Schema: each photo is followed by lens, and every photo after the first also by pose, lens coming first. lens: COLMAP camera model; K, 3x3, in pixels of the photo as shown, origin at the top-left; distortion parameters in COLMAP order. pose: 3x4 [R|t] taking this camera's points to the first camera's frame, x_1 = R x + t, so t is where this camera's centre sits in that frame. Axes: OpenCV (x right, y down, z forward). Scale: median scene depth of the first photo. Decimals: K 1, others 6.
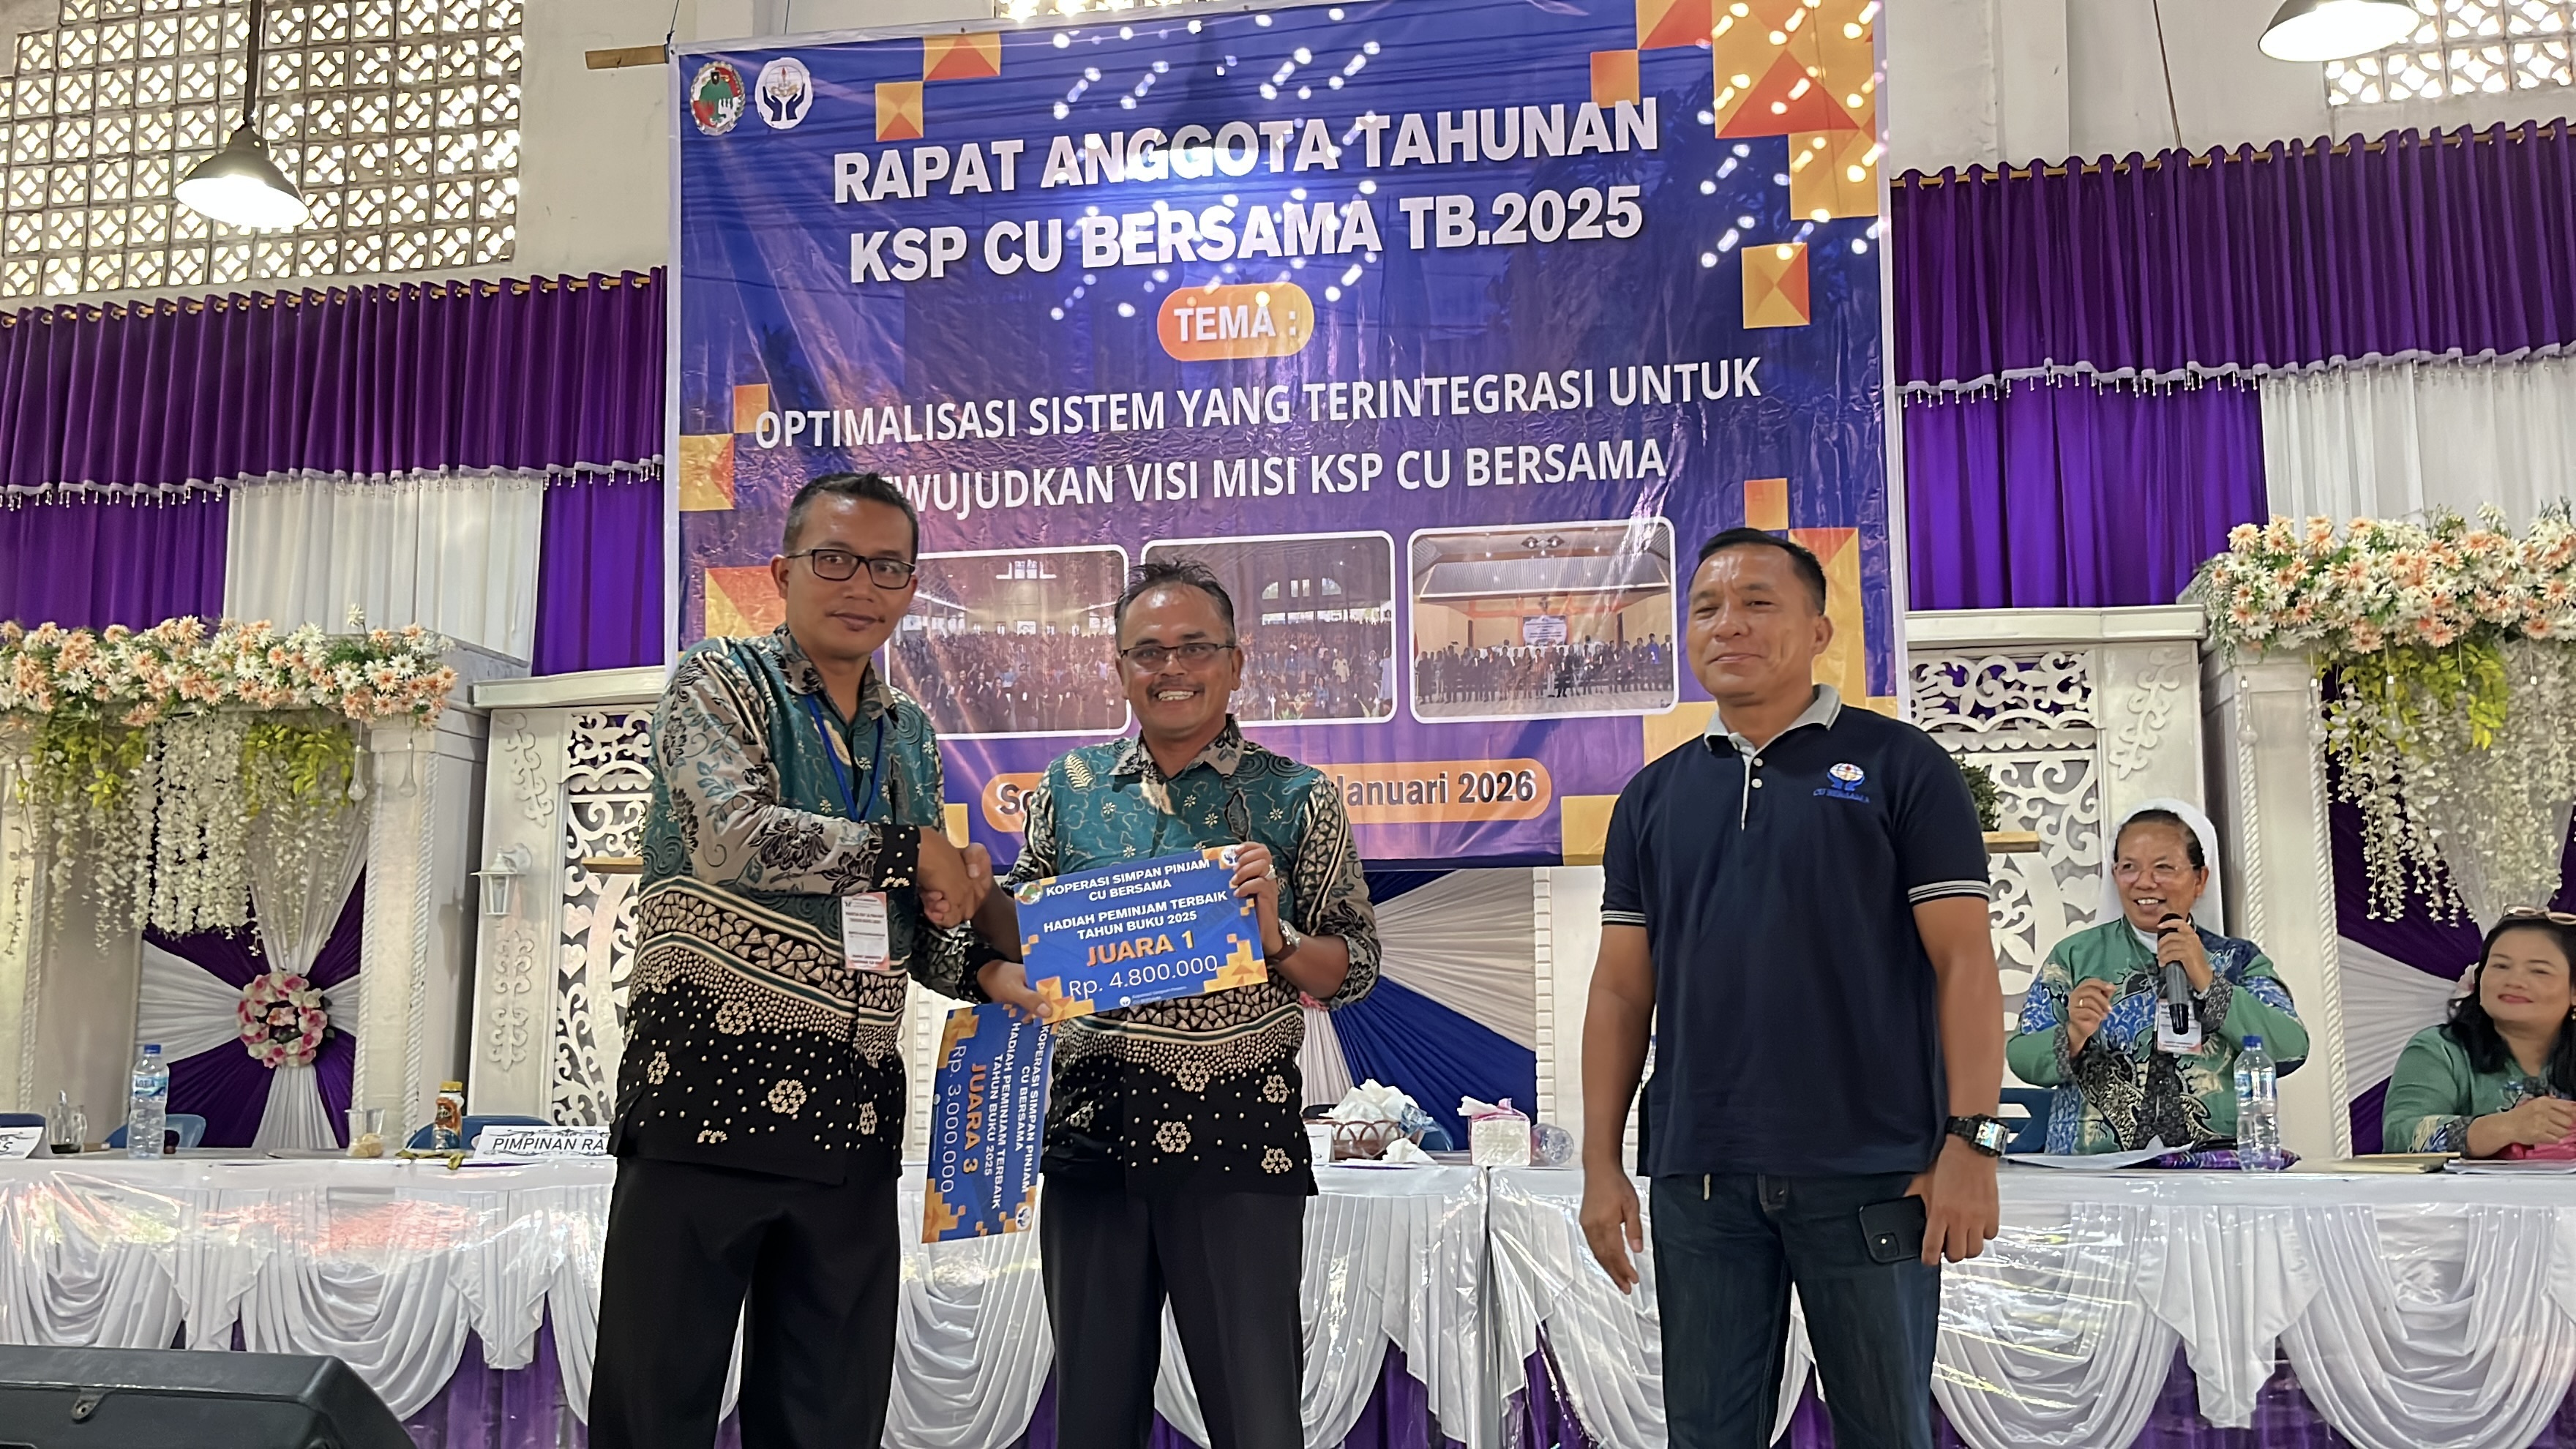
lens RADIAL K [[2288.9, 0, 1308.9], [0, 2288.9, 731.7], [0, 0, 1]] dist [0.049625, -0.055693]
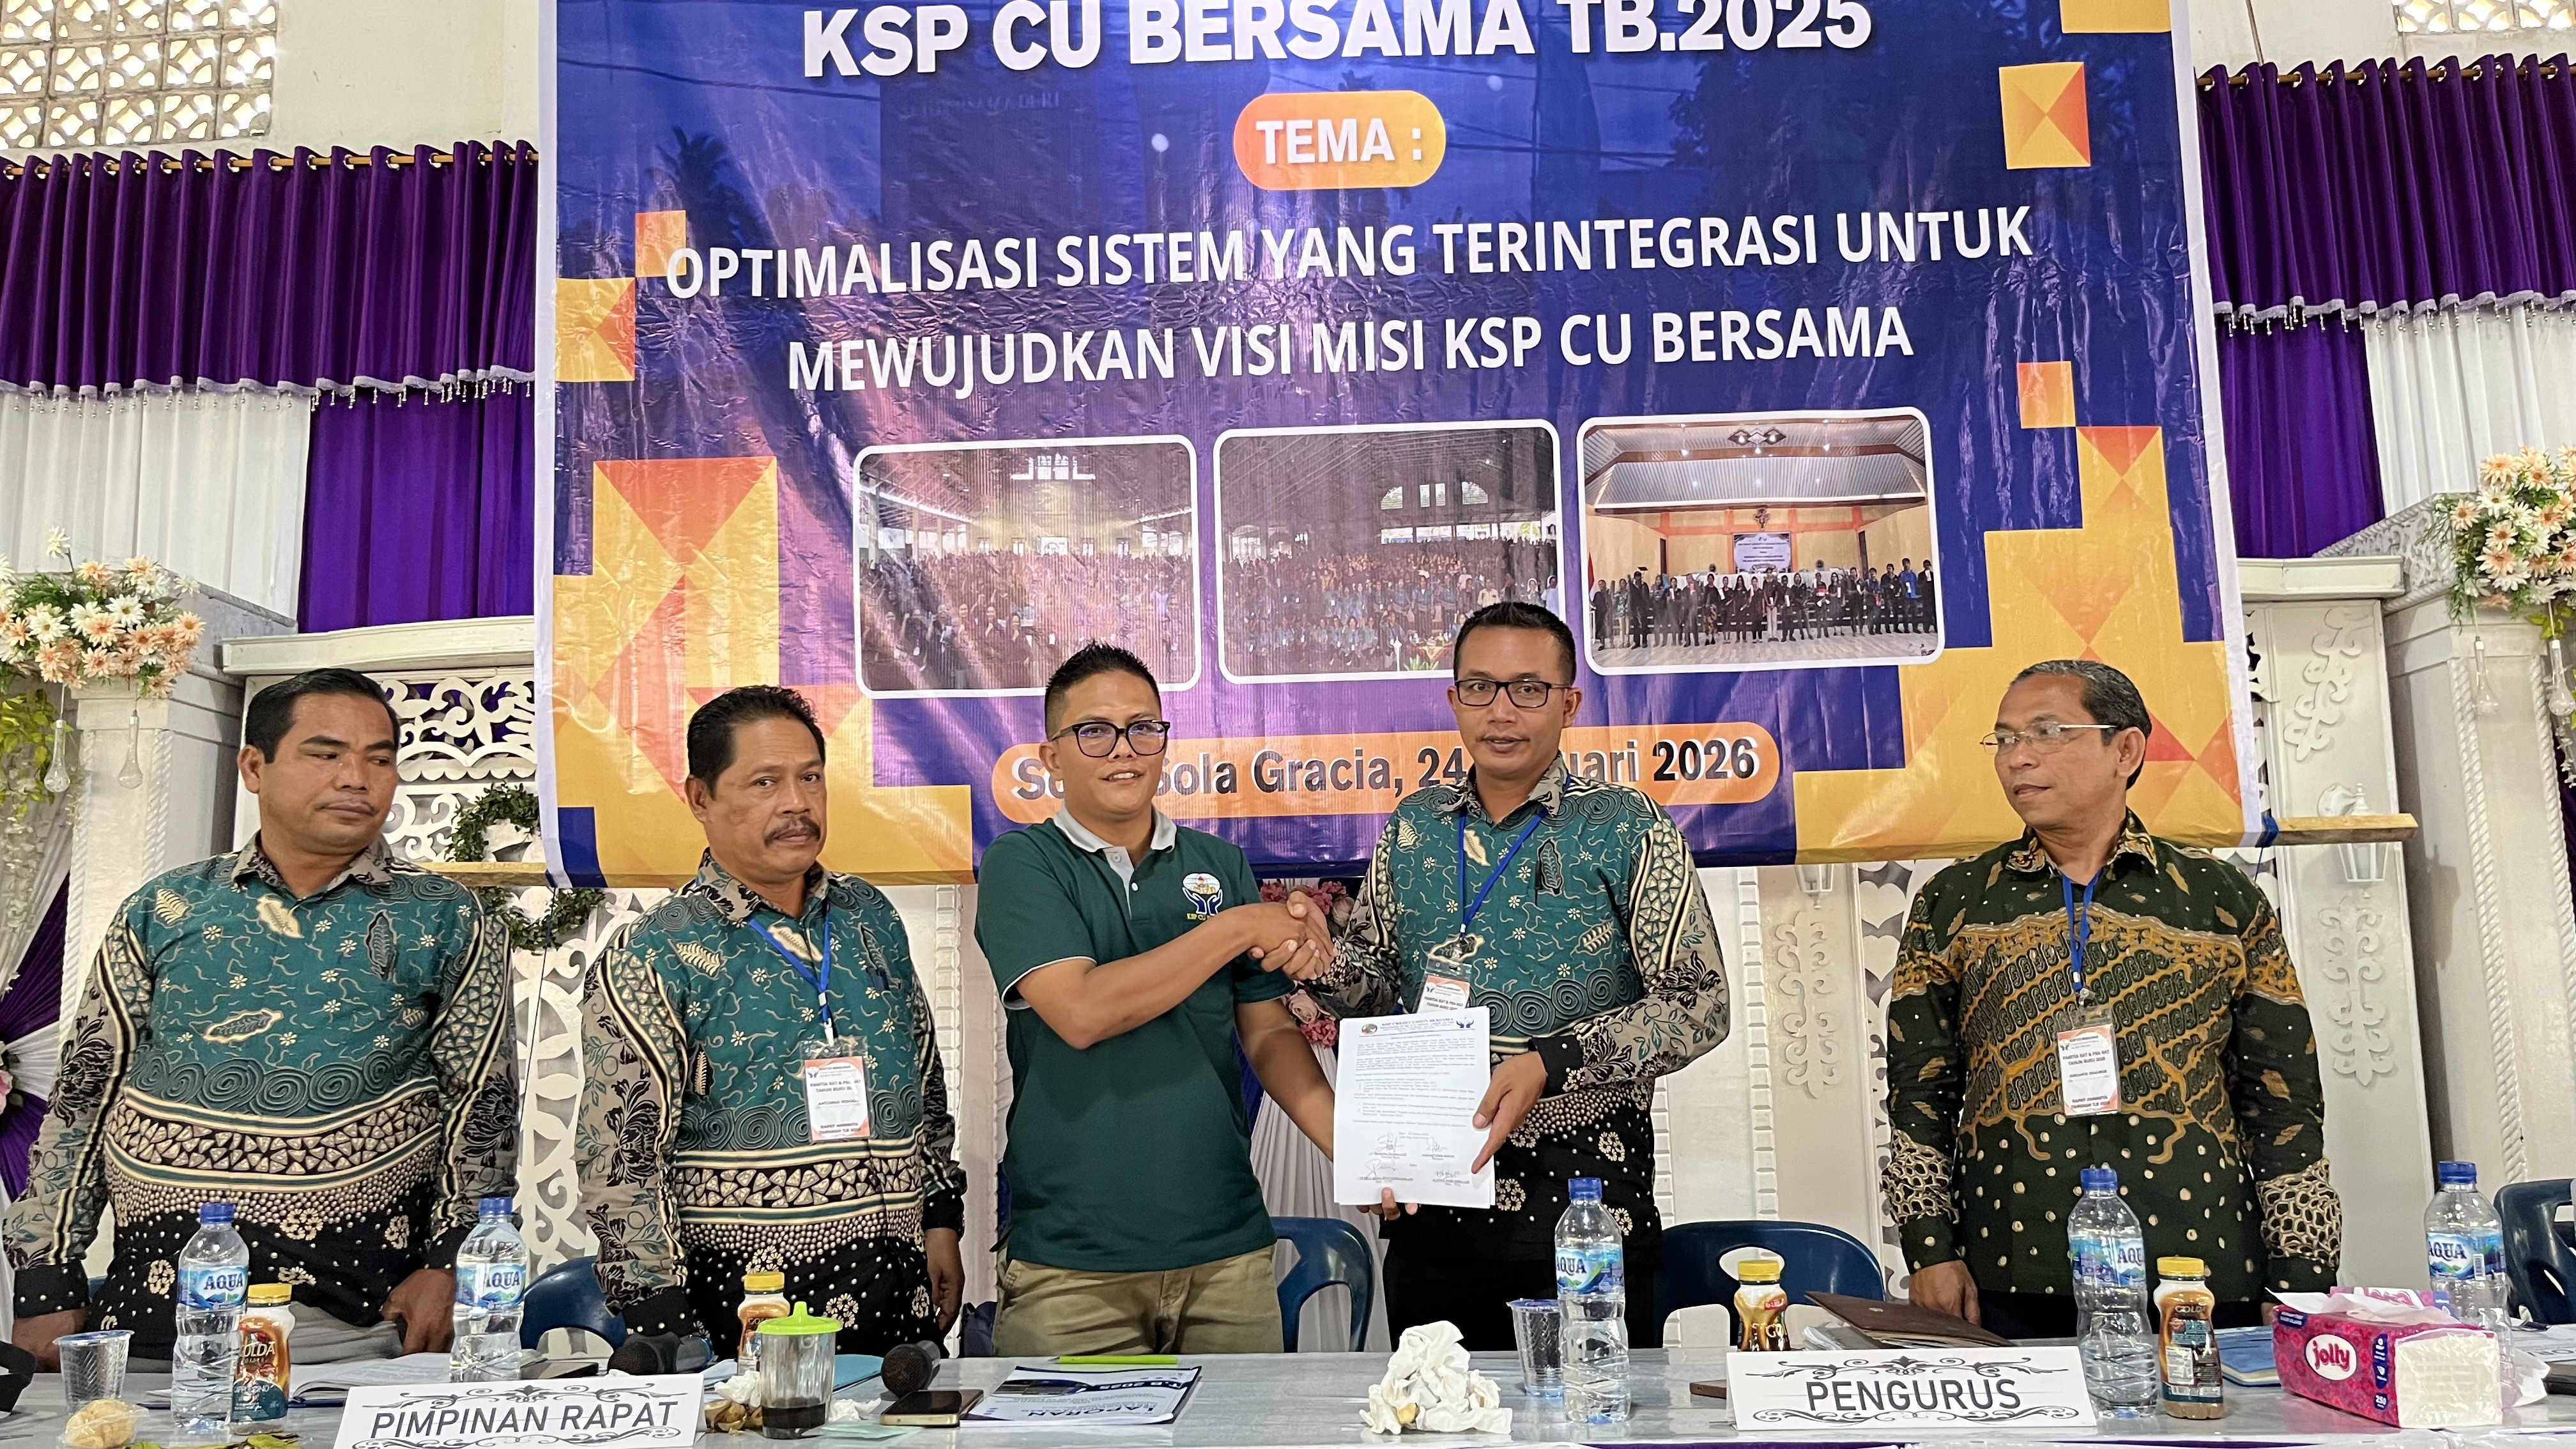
lens RADIAL K [[1996.2, 0, 1276.7], [0, 1996.2, 718.5], [0, 0, 1]] dist [0.057473, -0.066400]
pose [[0.987744, 0.004474, 0.156021, -0.146645], [-0.001090, 0.999763, -0.021765, 0.023105], [-0.156082, 0.021329, 0.987514, 0.342101]]
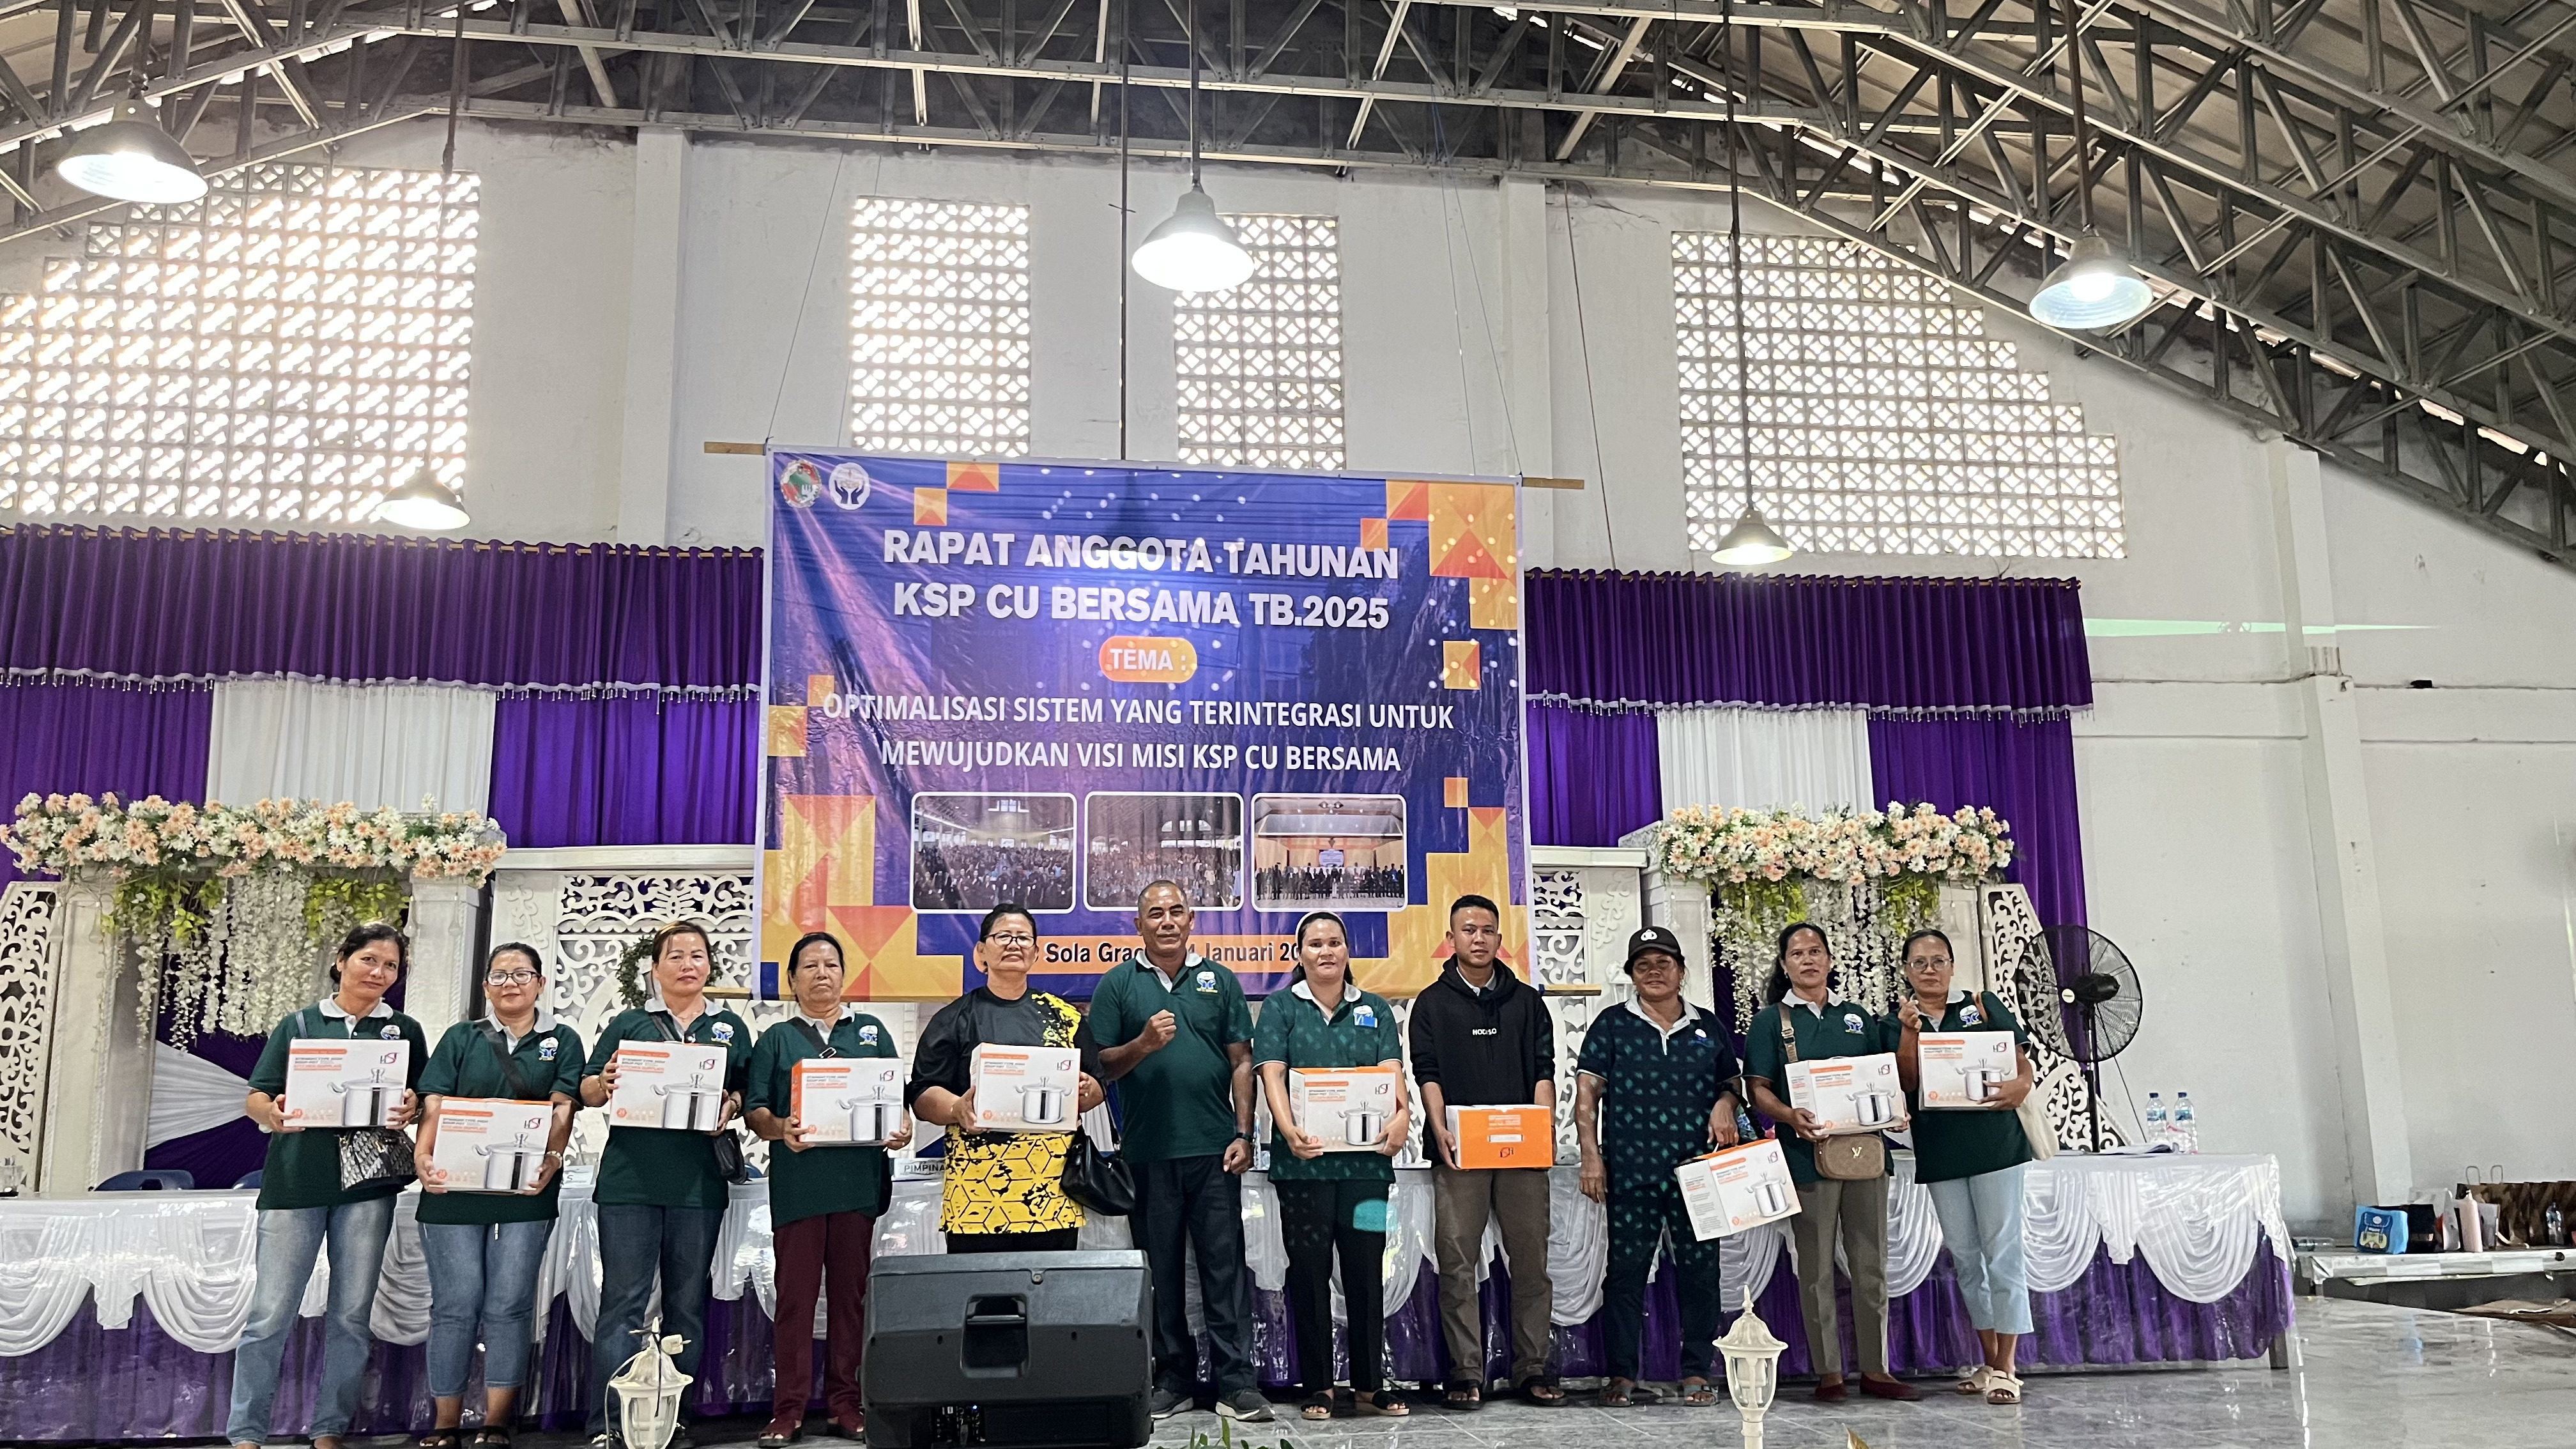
lens RADIAL K [[1996.2, 0, 1302.8], [0, 1996.2, 725.2], [0, 0, 1]] dist [0.057473, -0.066400]
pose [[0.940550, 0.055280, 0.335127, -0.381040], [-0.035225, 0.997222, -0.065635, -0.041405], [-0.337824, 0.049928, 0.939884, -0.346410]]
